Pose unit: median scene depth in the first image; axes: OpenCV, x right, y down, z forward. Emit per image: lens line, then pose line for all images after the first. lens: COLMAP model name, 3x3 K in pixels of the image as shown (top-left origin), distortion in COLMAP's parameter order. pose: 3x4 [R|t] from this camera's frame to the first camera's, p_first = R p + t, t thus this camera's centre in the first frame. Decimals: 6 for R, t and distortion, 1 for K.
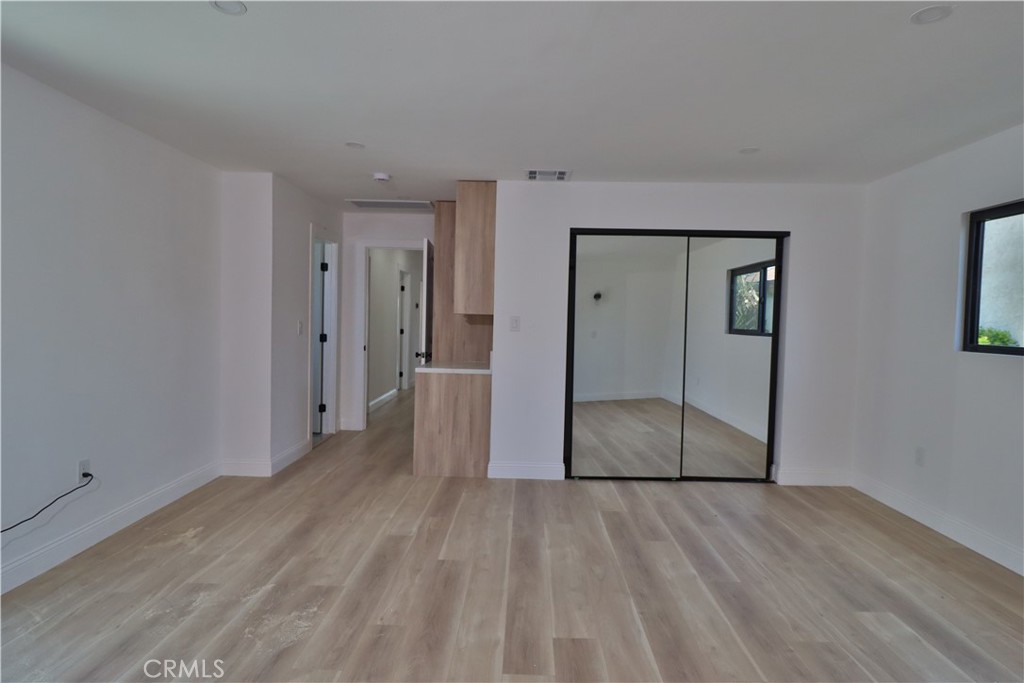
lens RADIAL K [[531.5, 0, 511.3], [0, 531.5, 338.9], [0, 0, 1]] dist [-0.000718, -0.011632]
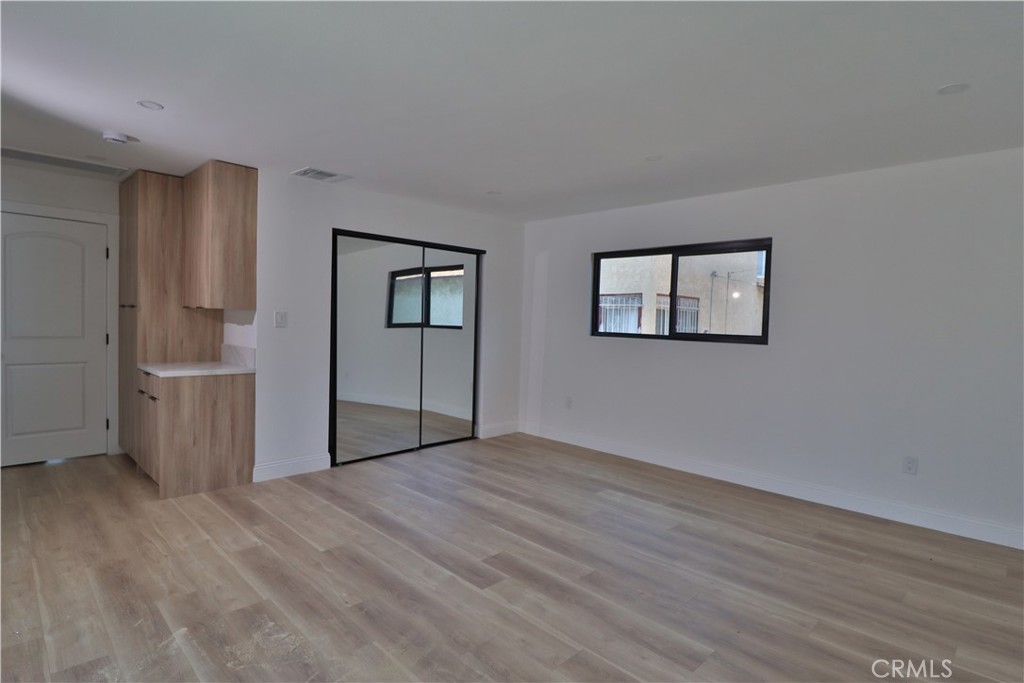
lens RADIAL K [[531.5, 0, 510.6], [0, 531.5, 339.5], [0, 0, 1]] dist [-0.000718, -0.011632]
pose [[0.692629, -0.030281, 0.720658, -0.544535], [0.016916, 0.999526, 0.025740, -0.012995], [-0.721096, -0.005638, 0.692813, 0.024183]]
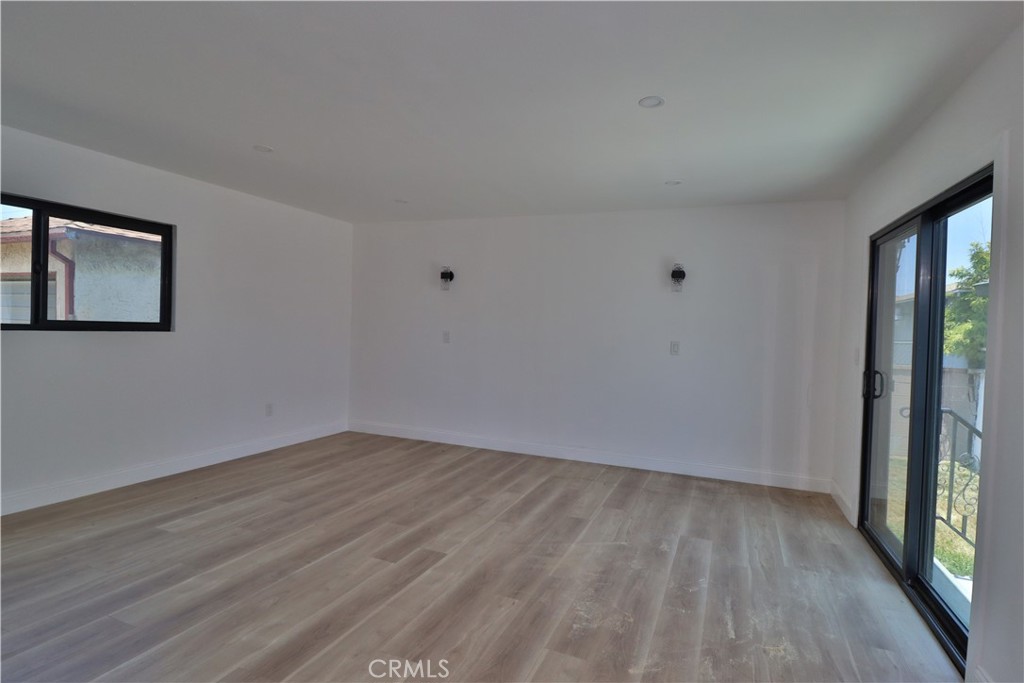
lens RADIAL K [[531.5, 0, 513.2], [0, 531.5, 339.0], [0, 0, 1]] dist [-0.000718, -0.011632]
pose [[-0.932152, -0.063320, 0.356487, -0.425963], [-0.041929, 0.996843, 0.067425, -0.062071], [-0.359631, 0.047903, -0.931864, 1.418014]]
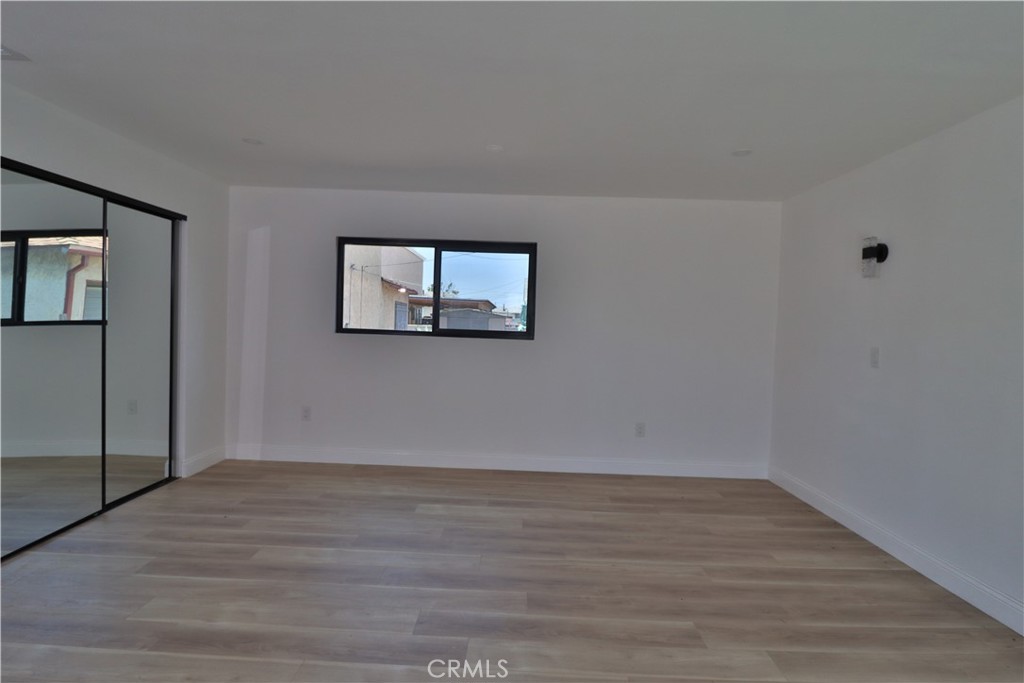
lens RADIAL K [[531.5, 0, 511.8], [0, 531.5, 340.8], [0, 0, 1]] dist [-0.000718, -0.011632]
pose [[-0.011079, -0.054284, 0.998464, -0.609420], [0.005333, 0.998508, 0.054346, -0.032259], [-0.999924, 0.005927, -0.010773, 0.554713]]
